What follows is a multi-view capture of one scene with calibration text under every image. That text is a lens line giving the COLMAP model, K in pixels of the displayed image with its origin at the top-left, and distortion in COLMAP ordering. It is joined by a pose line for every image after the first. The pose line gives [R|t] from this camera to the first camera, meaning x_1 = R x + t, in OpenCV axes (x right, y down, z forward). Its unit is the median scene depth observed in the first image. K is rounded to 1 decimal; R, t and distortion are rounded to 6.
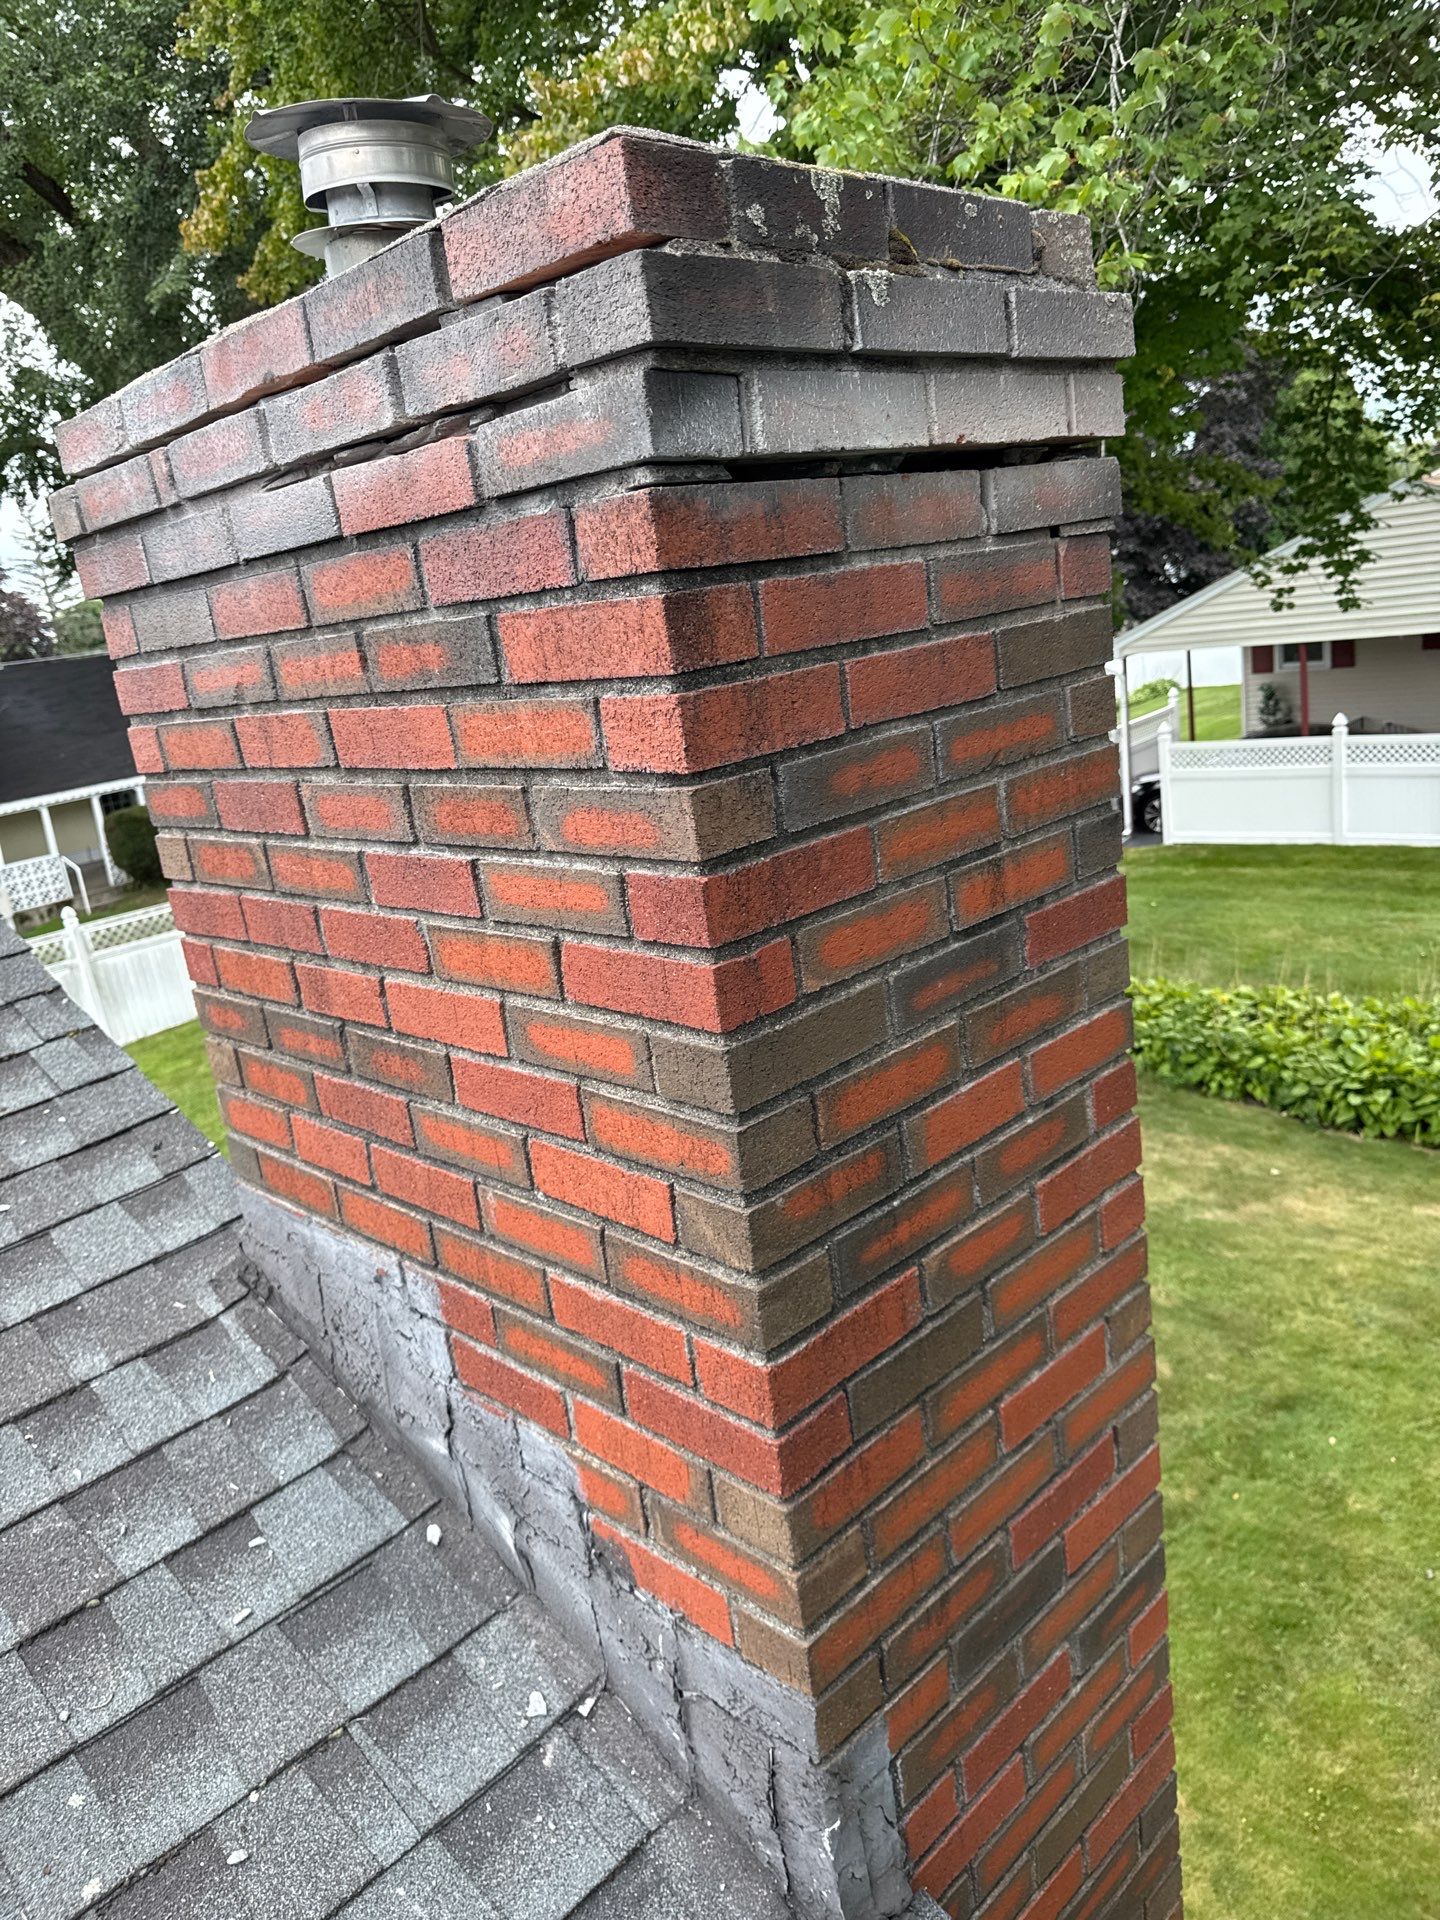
lens RADIAL K [[1387.1, 0, 720.0], [0, 1387.1, 960.0], [0, 0, 1]] dist [-0.001016, -0.010532]
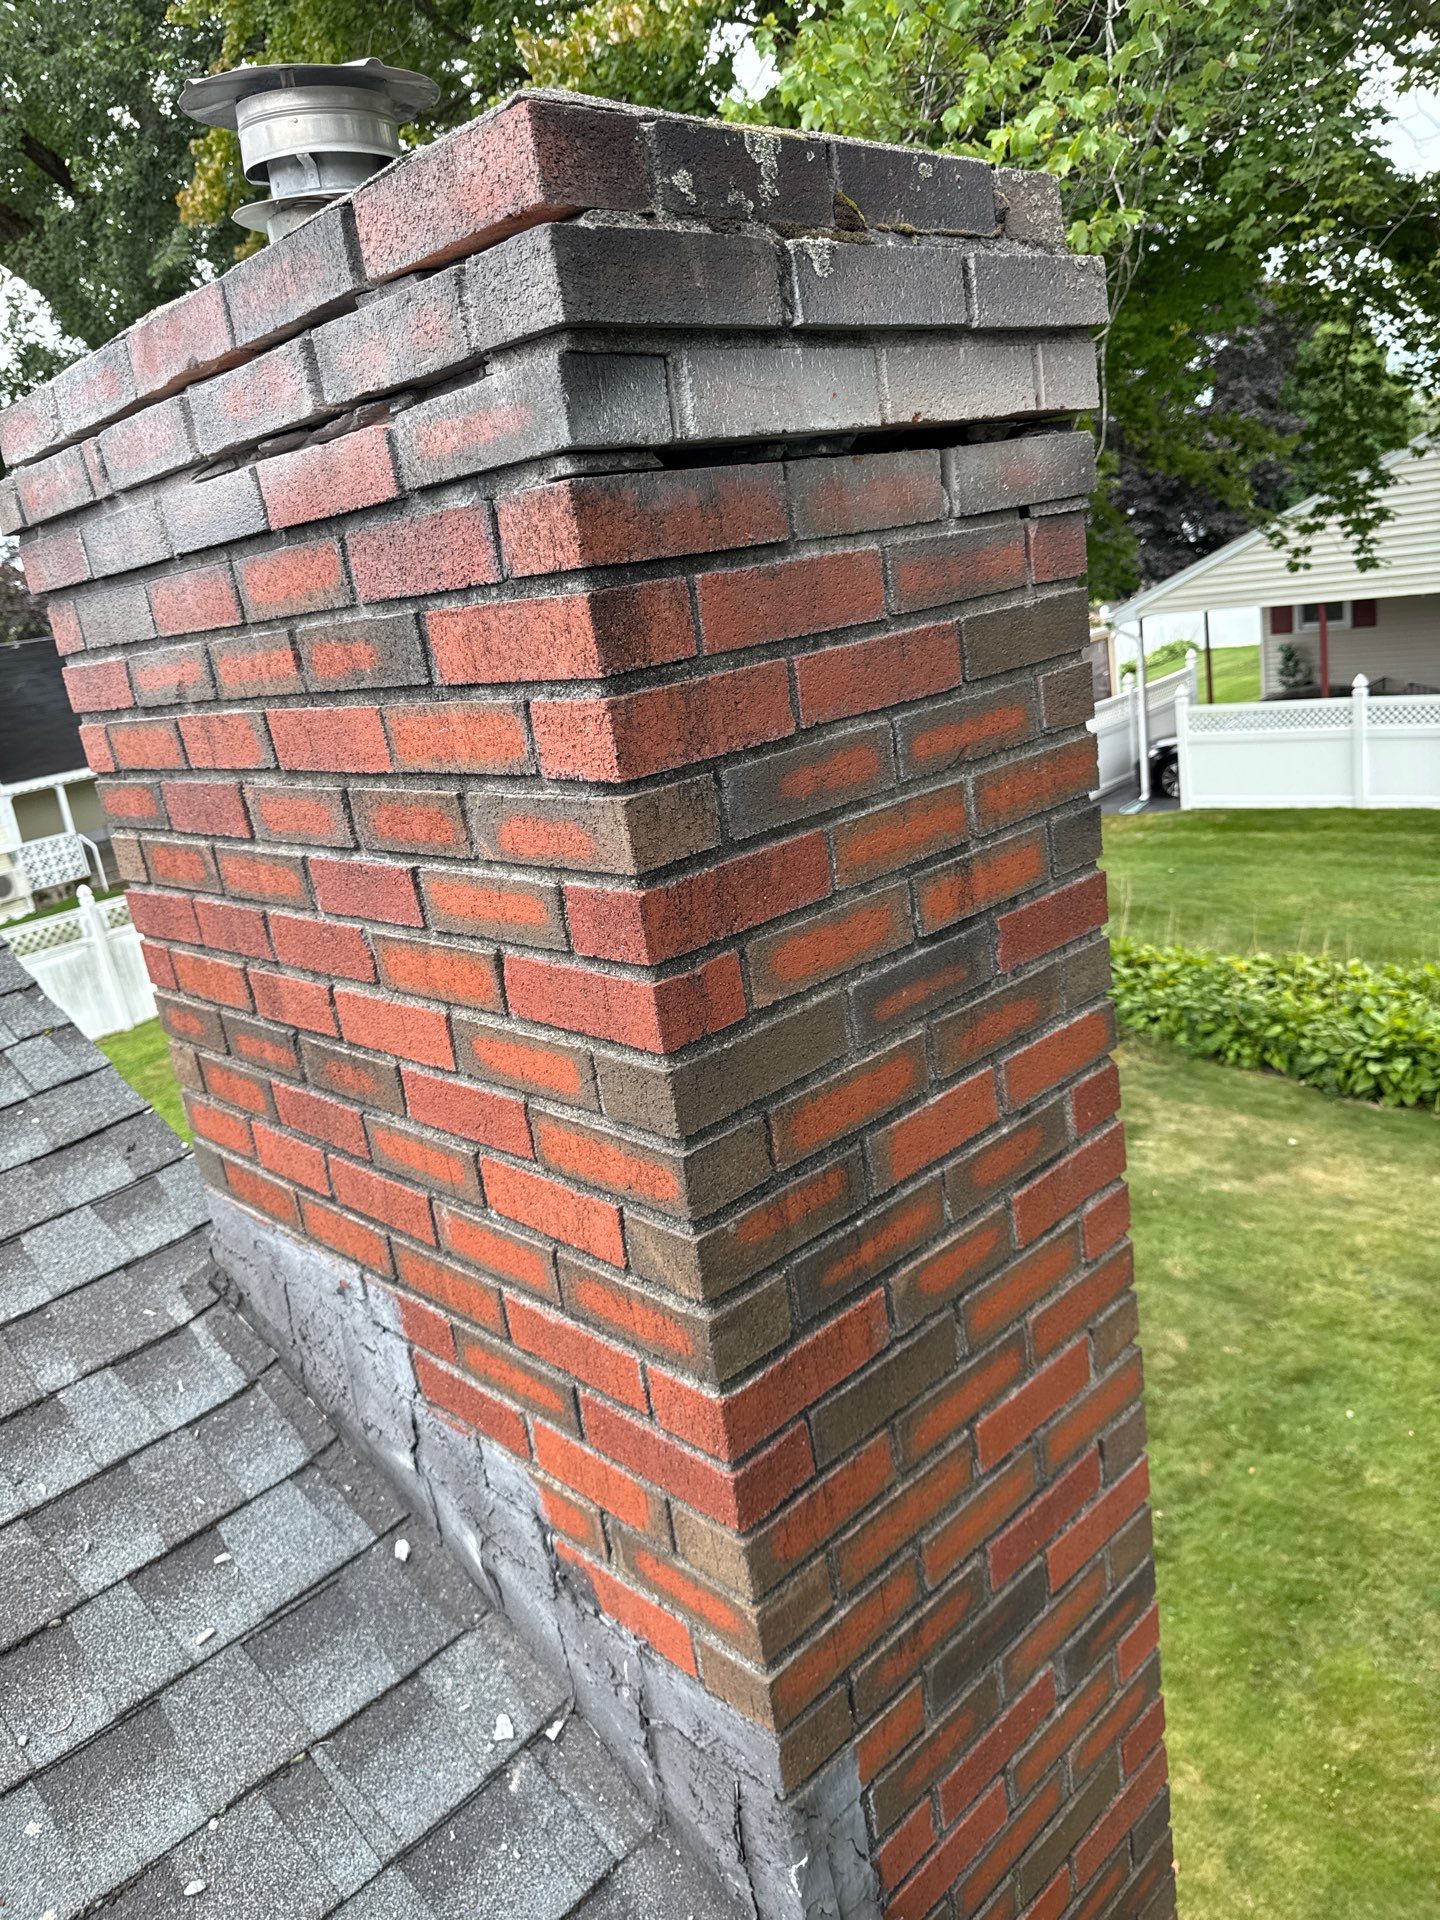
lens RADIAL K [[1389.6, 0, 711.6], [0, 1389.6, 959.2], [0, 0, 1]] dist [-0.008643, -0.002073]
pose [[0.999768, -0.010107, -0.019015, 0.037725], [0.010527, 0.999699, 0.022150, -0.023748], [0.018785, -0.022346, 0.999574, 0.038495]]
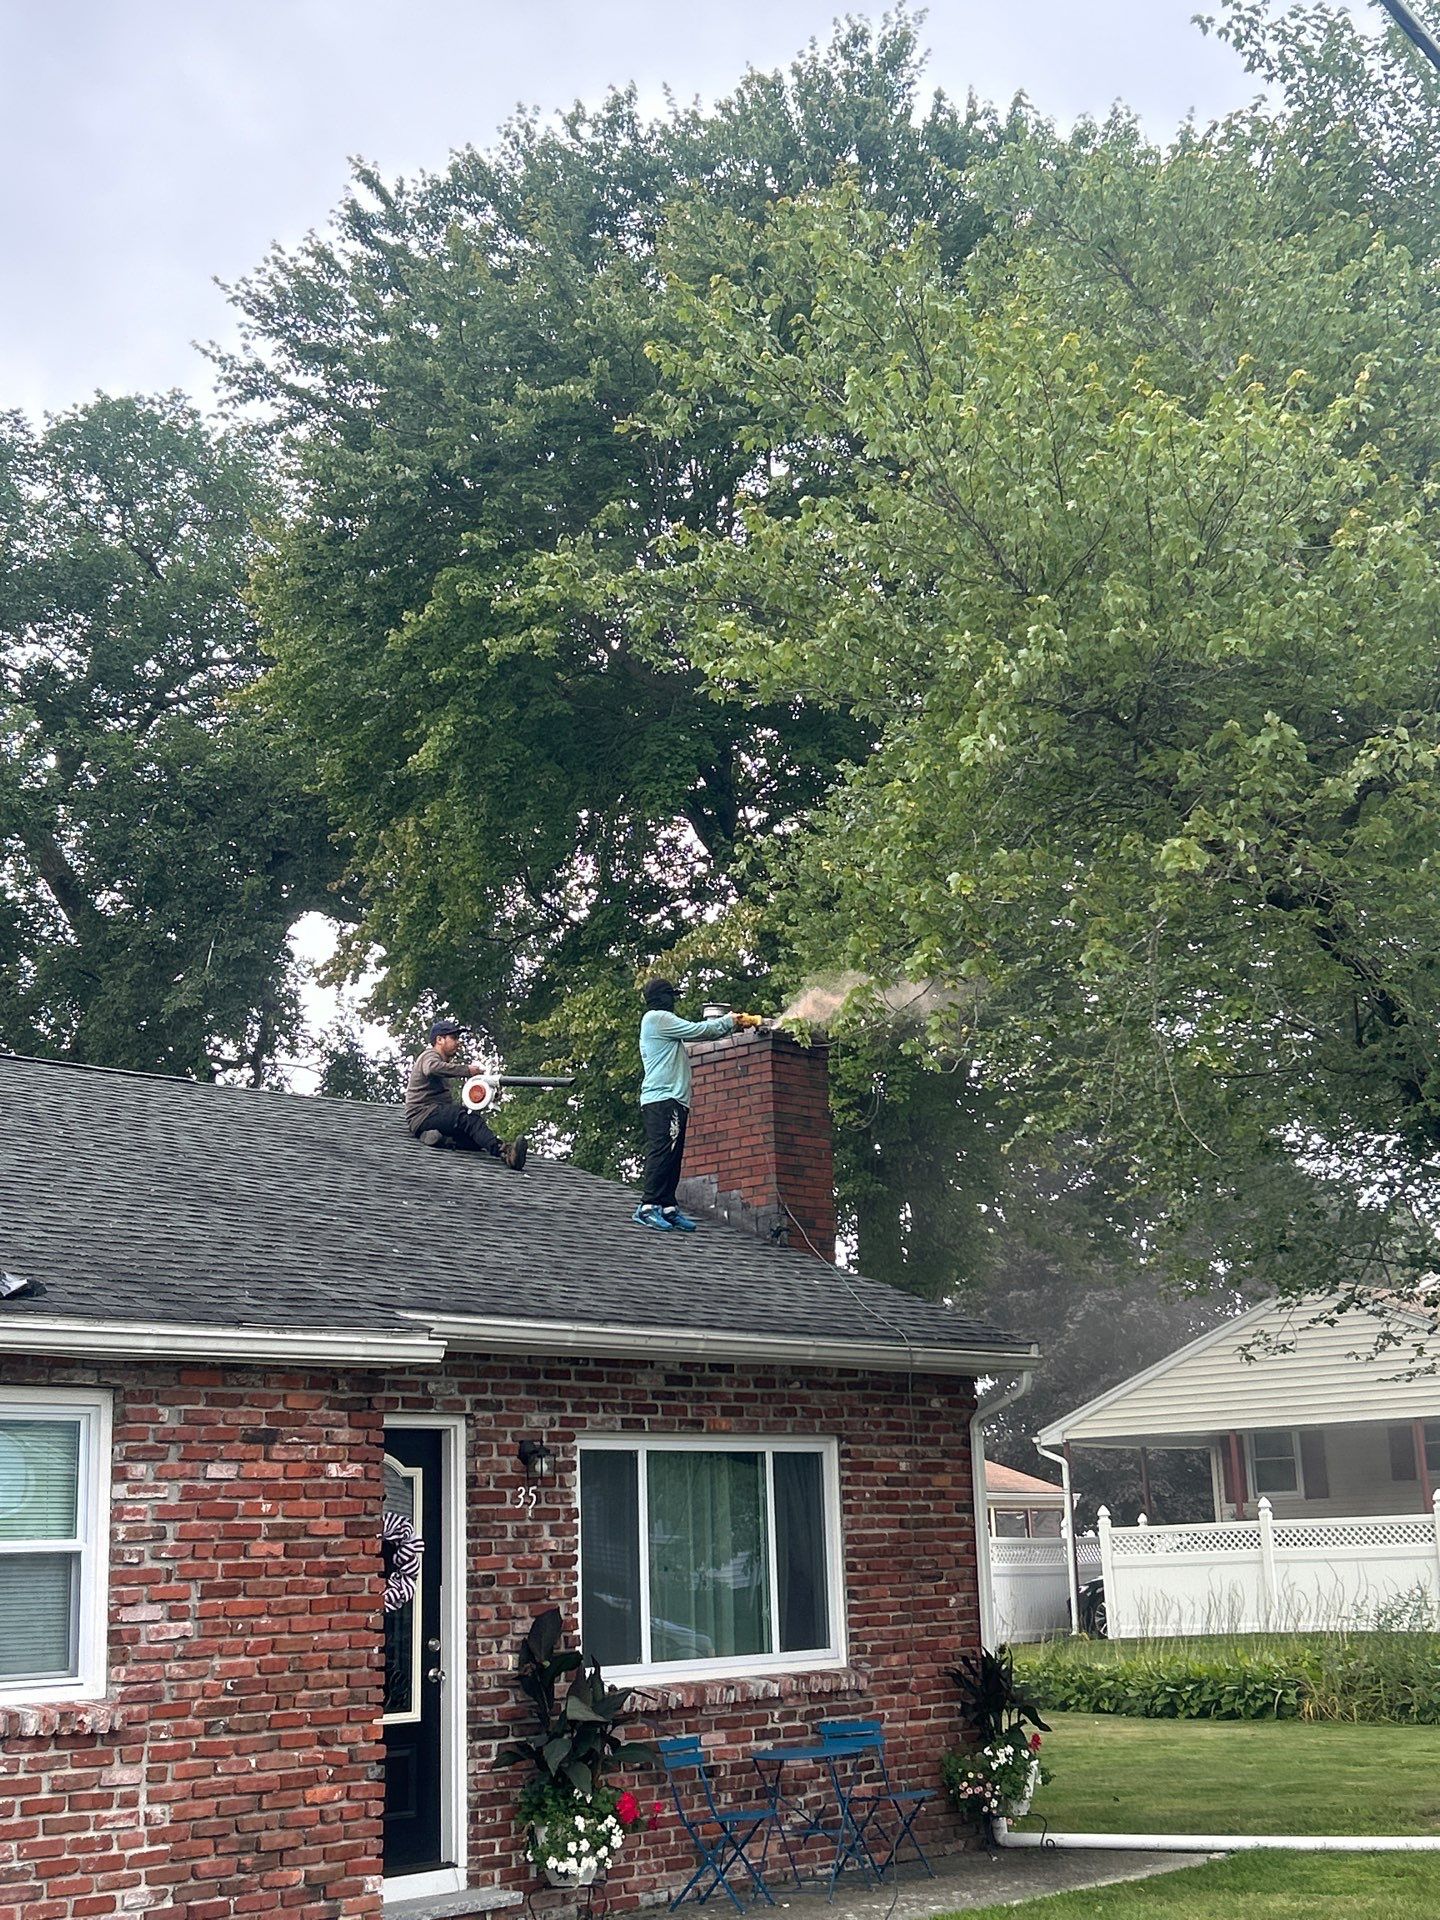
lens RADIAL K [[2607.6, 0, 720.0], [0, 2607.6, 960.0], [0, 0, 1]] dist [-0.005974, -0.021098]
pose [[0.993189, 0.107829, 0.044147, -0.780123], [-0.074192, 0.877412, -0.473966, 4.424117], [-0.089843, 0.467462, 0.879436, -8.825531]]
